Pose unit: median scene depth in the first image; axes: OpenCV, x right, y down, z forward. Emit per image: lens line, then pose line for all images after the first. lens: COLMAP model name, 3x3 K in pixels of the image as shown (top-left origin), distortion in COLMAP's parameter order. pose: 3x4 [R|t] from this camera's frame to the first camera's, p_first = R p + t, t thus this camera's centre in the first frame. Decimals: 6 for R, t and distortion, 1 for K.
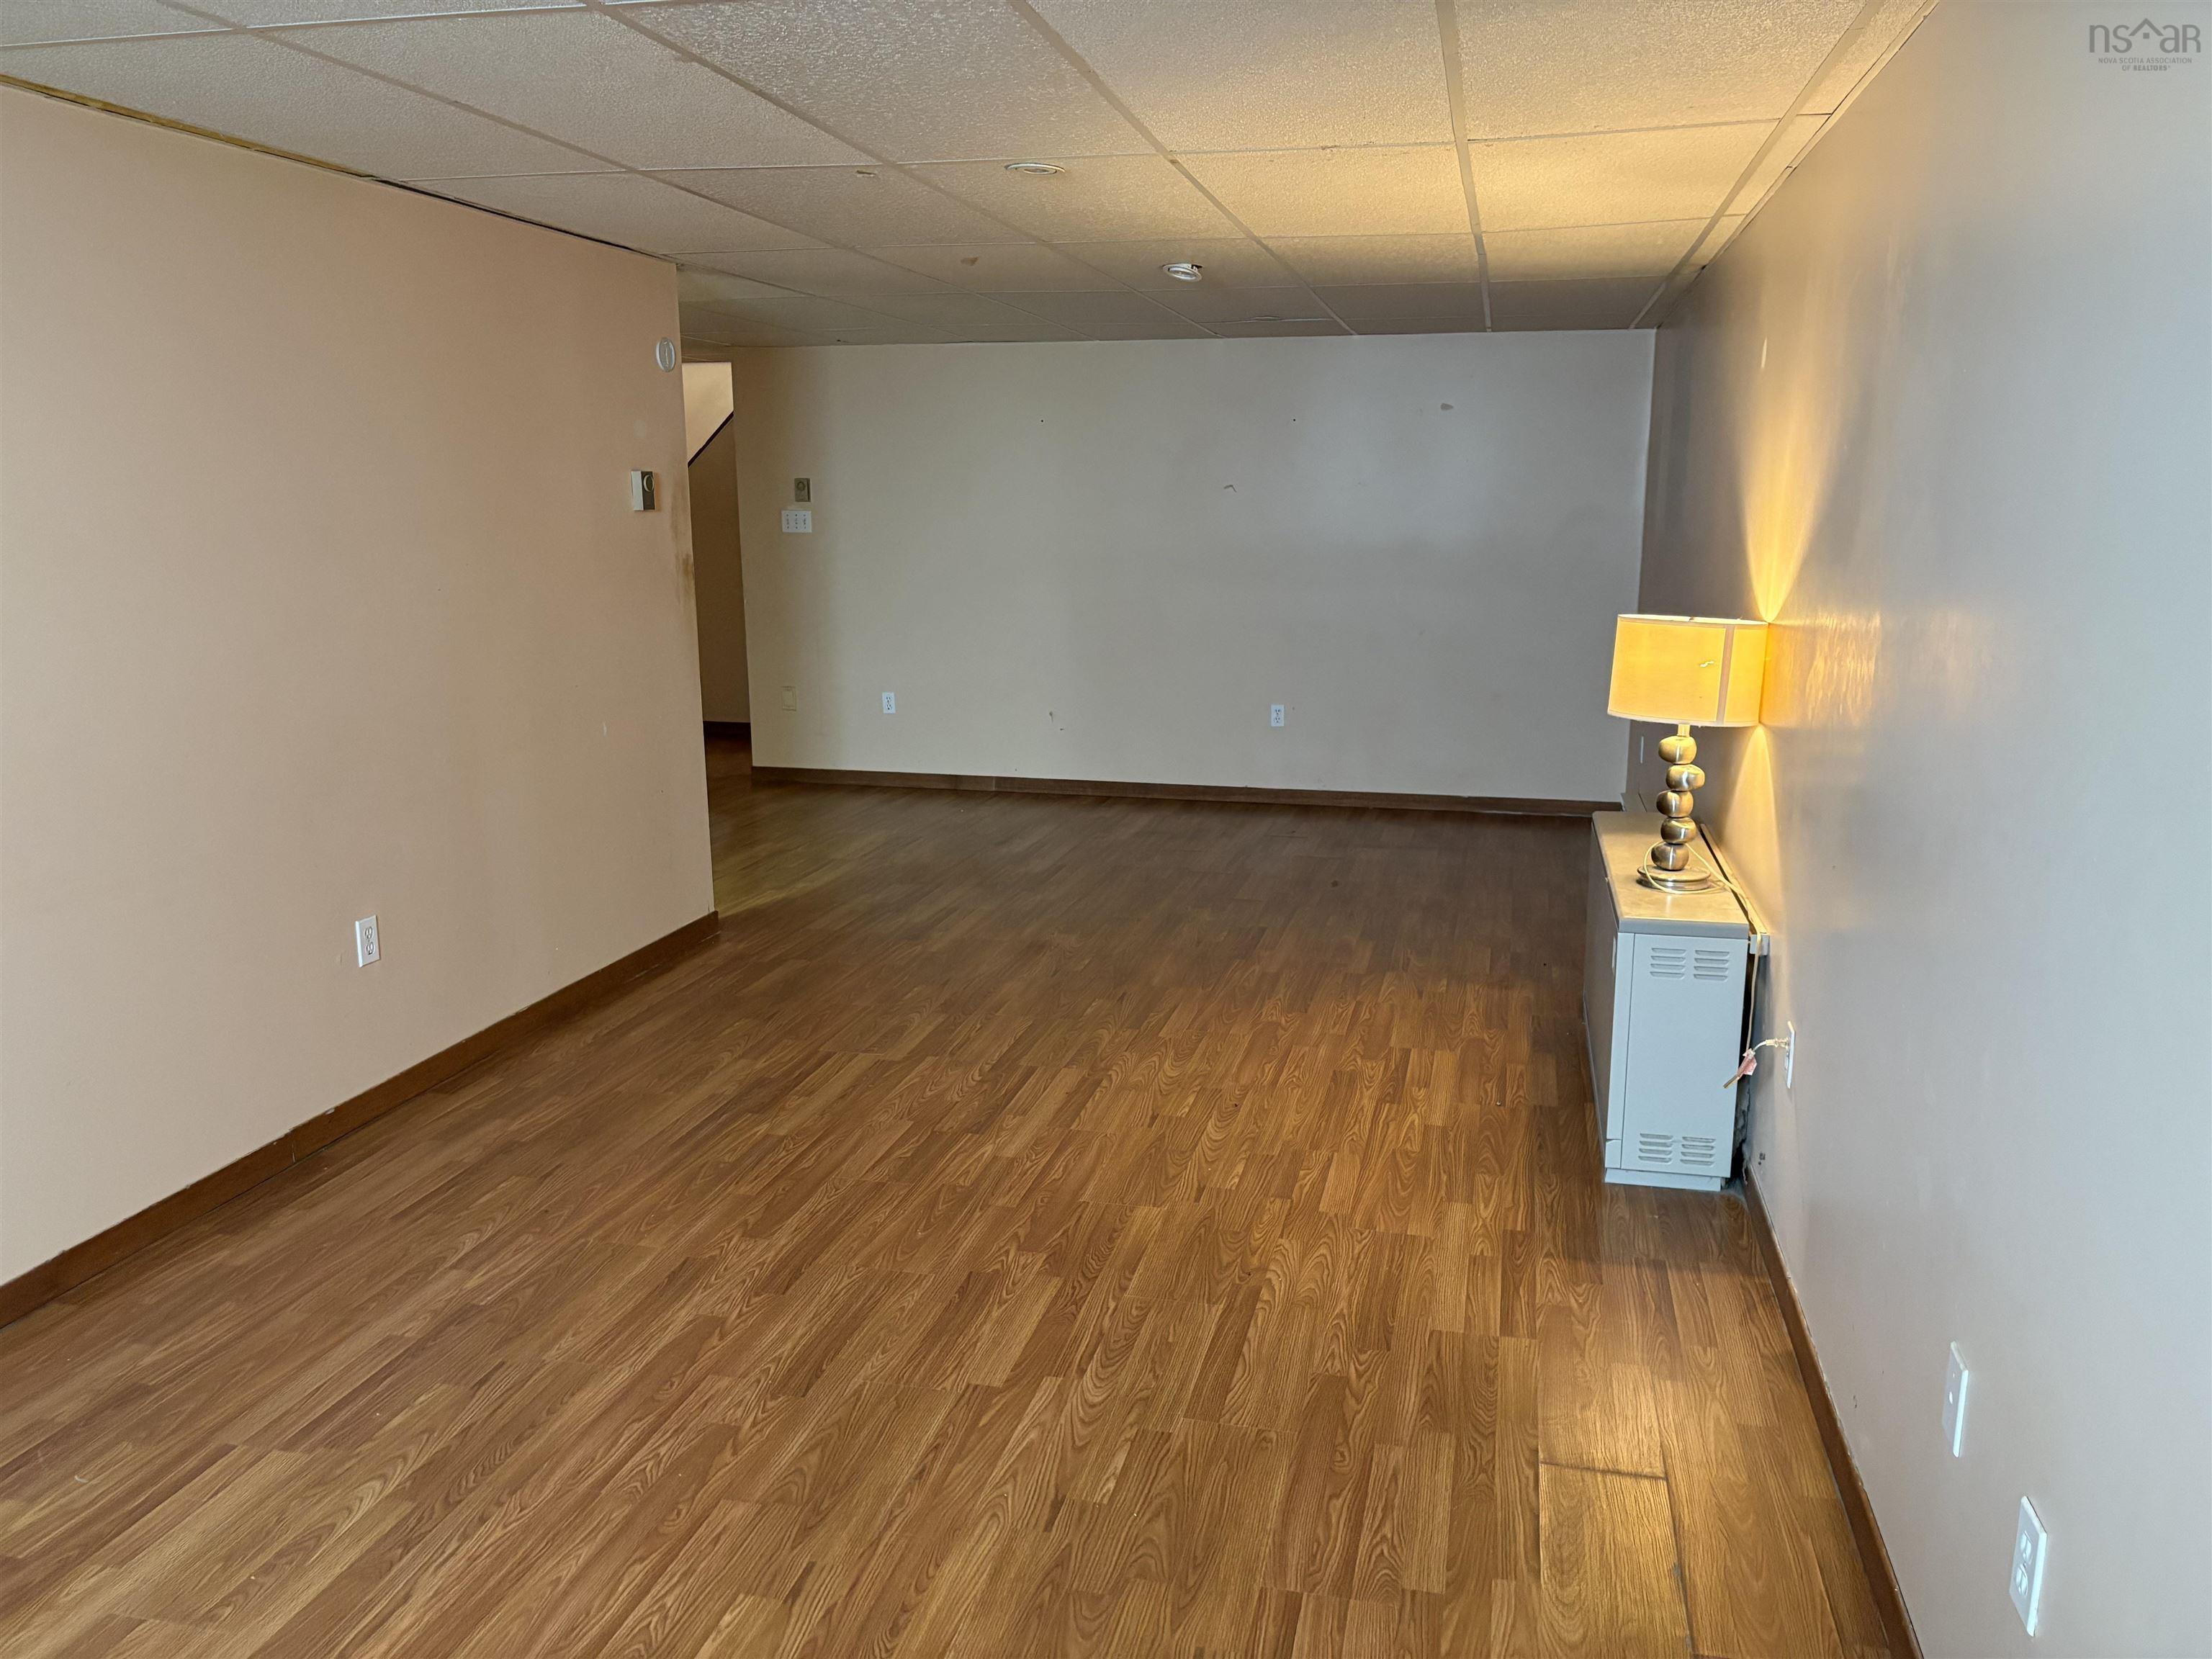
lens RADIAL K [[1687.5, 0, 1107.3], [0, 1687.5, 861.3], [0, 0, 1]] dist [0.032844, -0.007951]
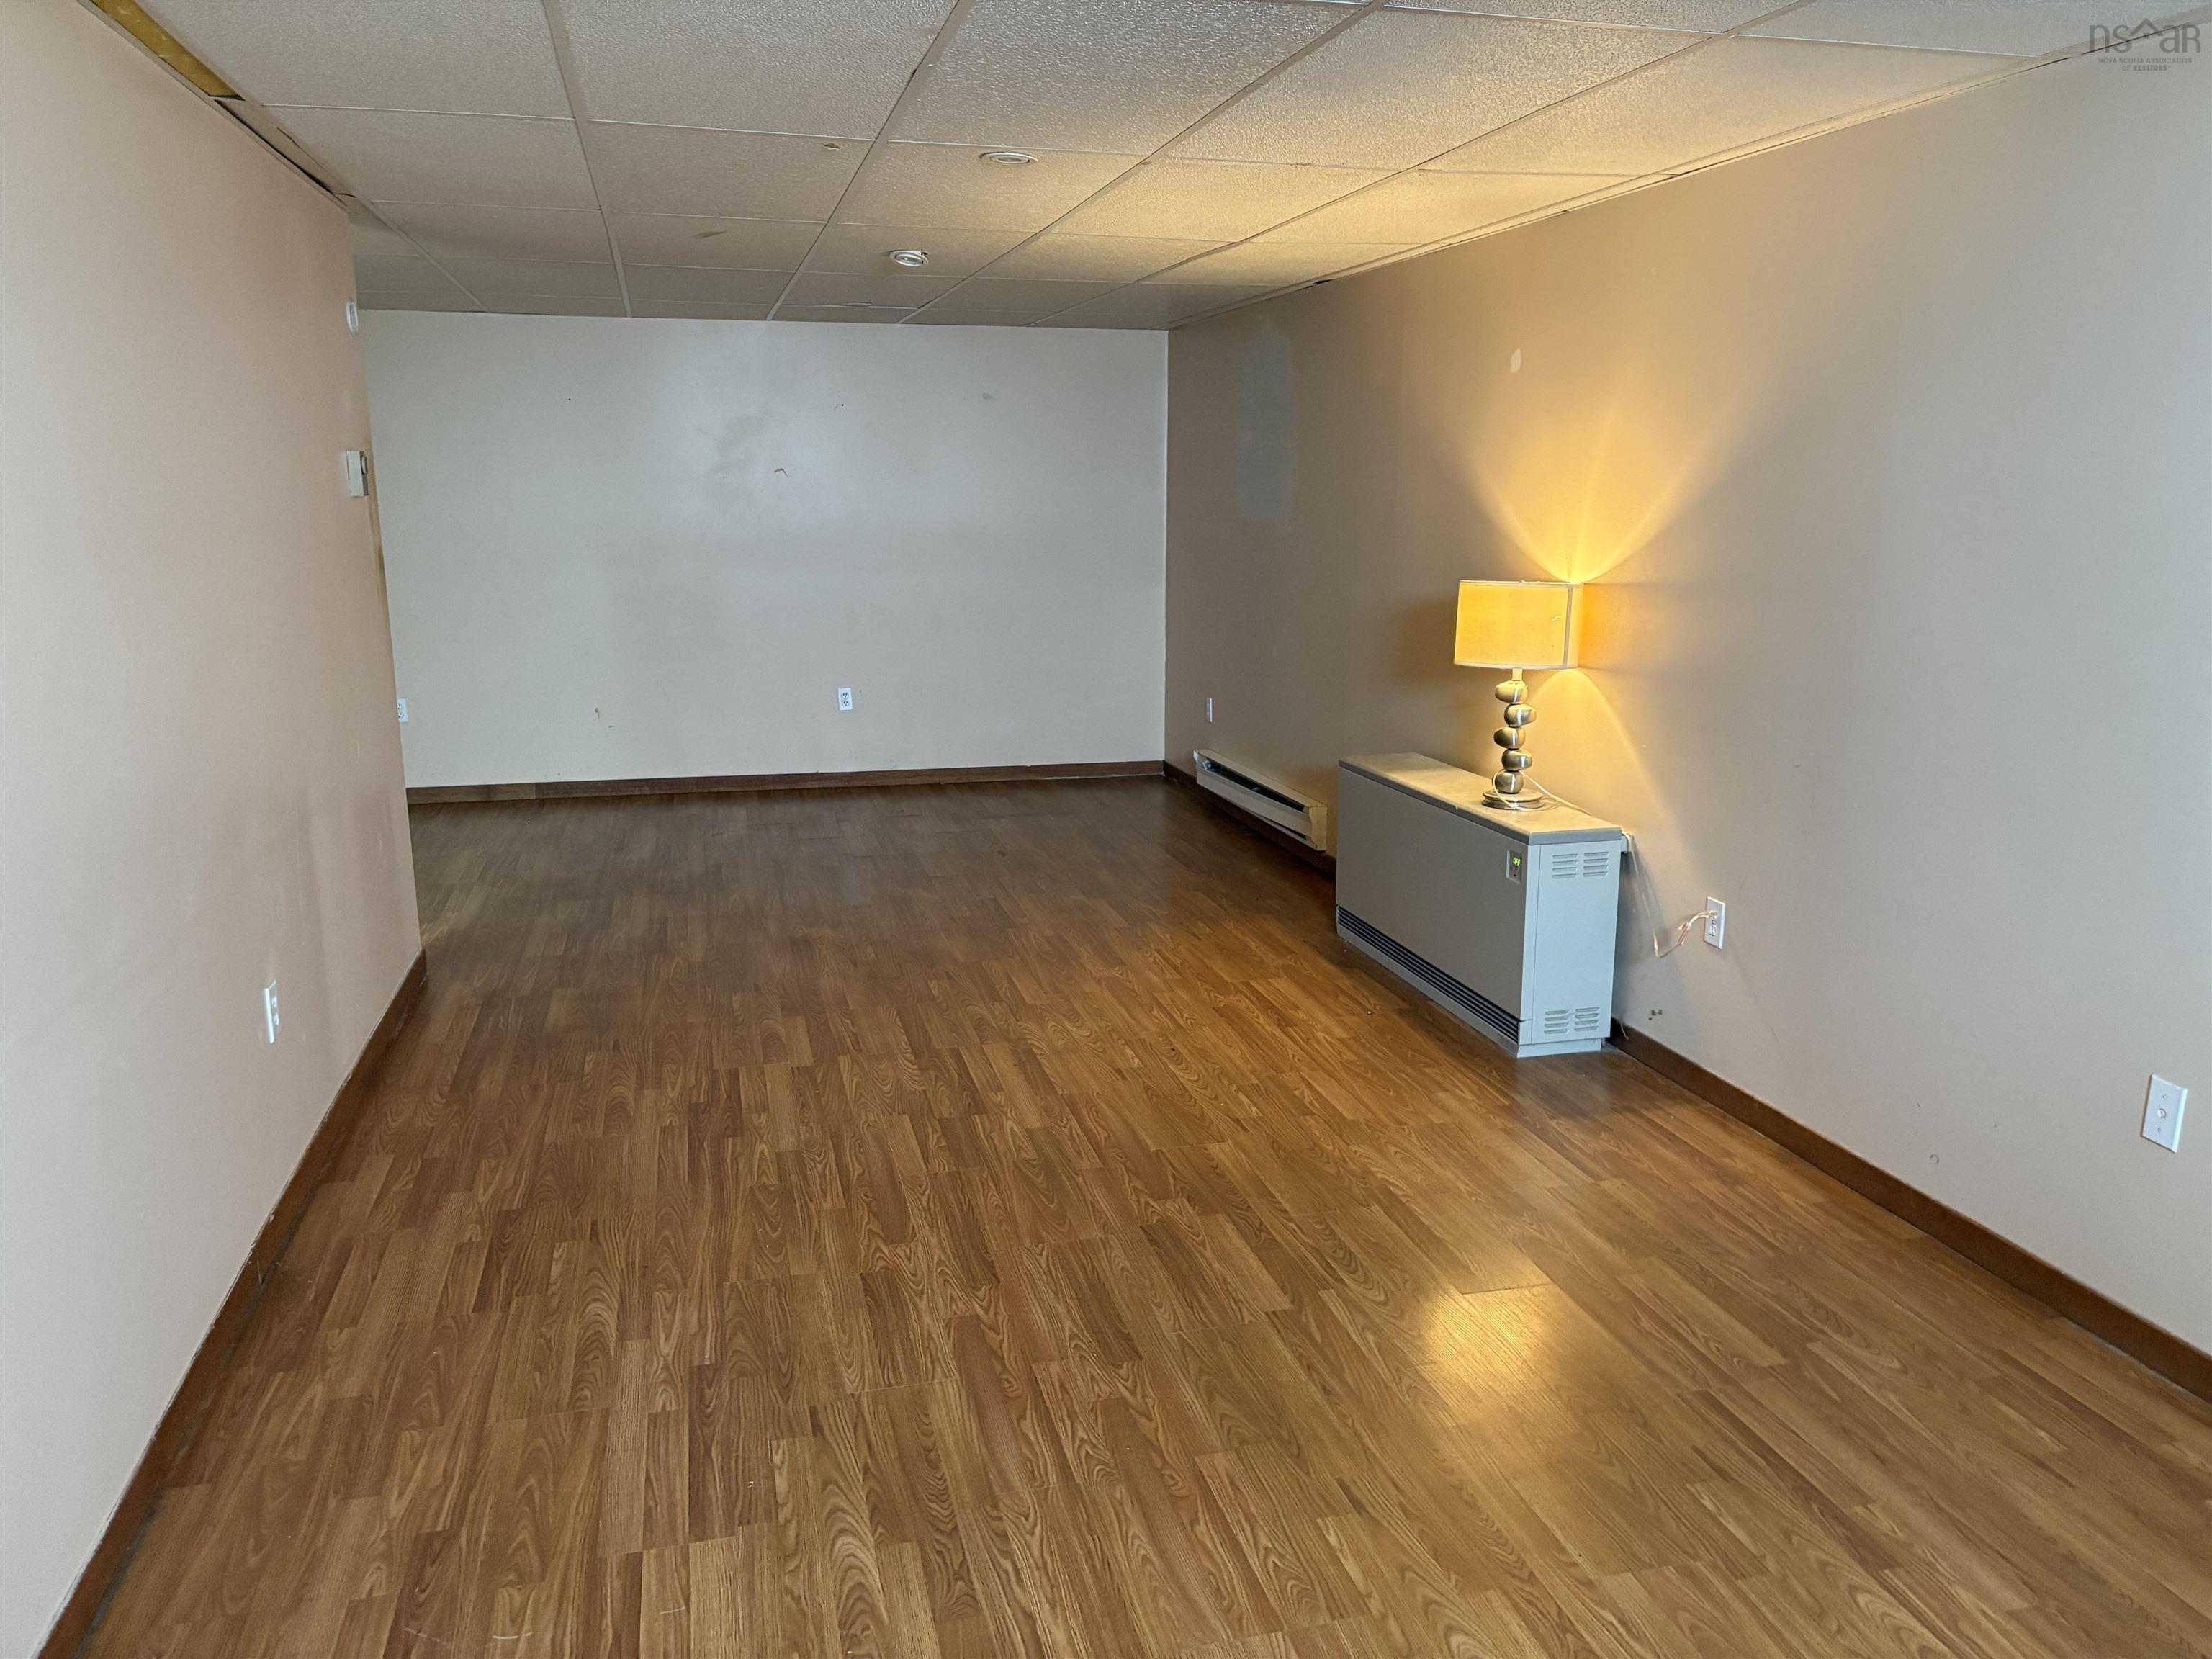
lens RADIAL K [[1687.5, 0, 1107.3], [0, 1687.5, 861.3], [0, 0, 1]] dist [0.032844, -0.007951]
pose [[0.888193, -0.103674, 0.447621, -0.459254], [0.100320, 0.994464, 0.031268, -0.012806], [-0.448385, 0.017134, 0.893676, 0.066134]]
